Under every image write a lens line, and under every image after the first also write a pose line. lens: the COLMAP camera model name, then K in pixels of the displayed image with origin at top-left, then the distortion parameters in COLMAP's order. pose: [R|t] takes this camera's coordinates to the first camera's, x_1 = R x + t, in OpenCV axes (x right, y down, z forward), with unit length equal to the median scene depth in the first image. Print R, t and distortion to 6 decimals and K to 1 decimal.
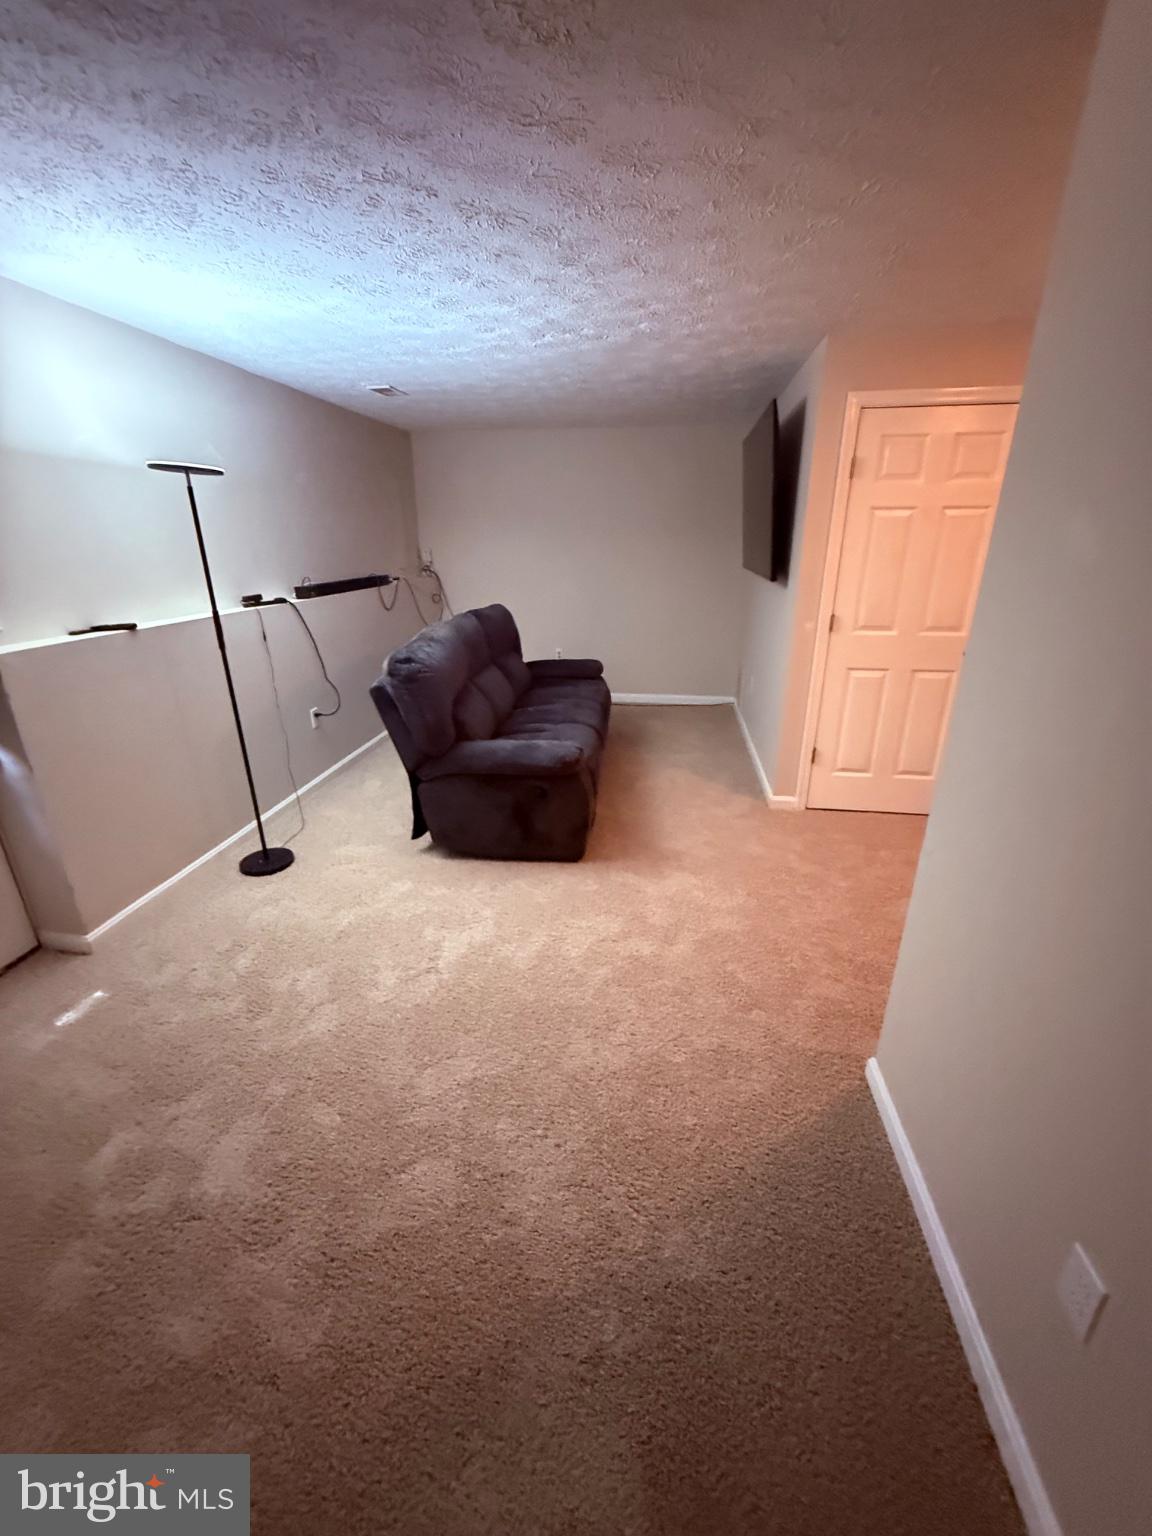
lens RADIAL K [[615.6, 0, 576.0], [0, 615.6, 768.0], [0, 0, 1]] dist [0.002039, 0.000056]
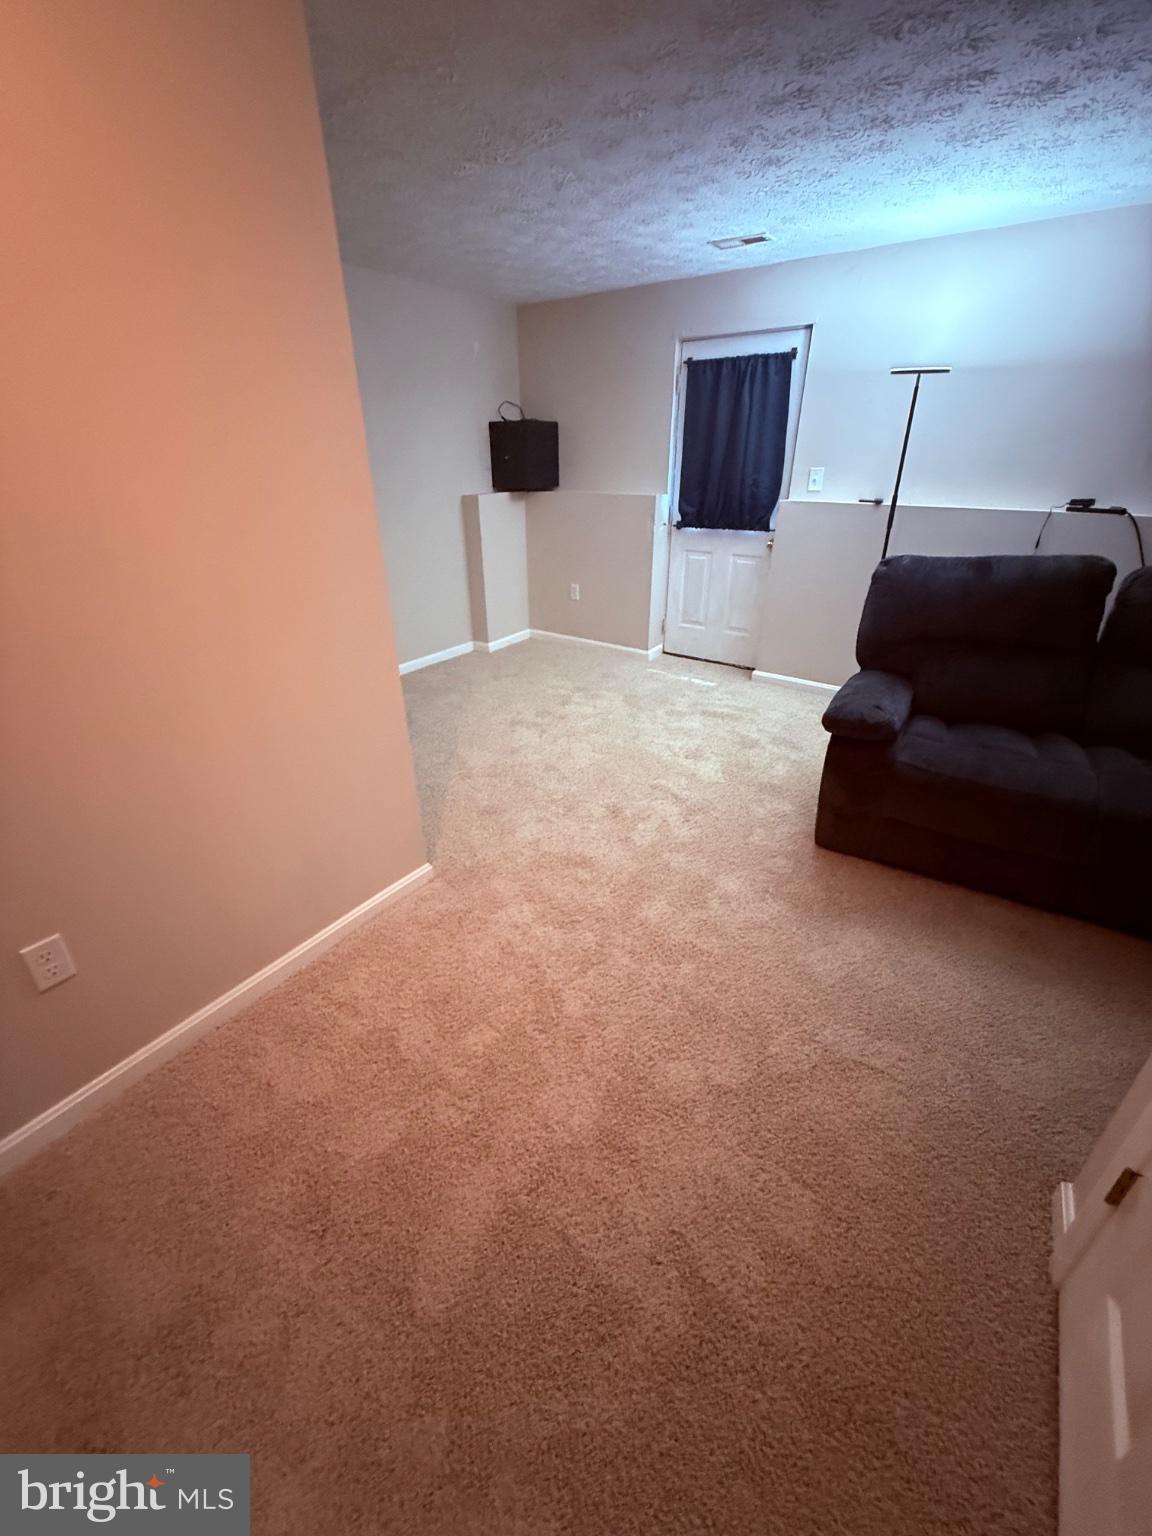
lens RADIAL K [[615.6, 0, 576.0], [0, 615.6, 768.0], [0, 0, 1]] dist [0.002039, 0.000056]
pose [[-0.451906, 0.423004, -0.785397, 0.741529], [-0.310700, 0.750663, 0.583070, -0.305074], [0.836210, 0.507515, -0.207802, 0.834770]]
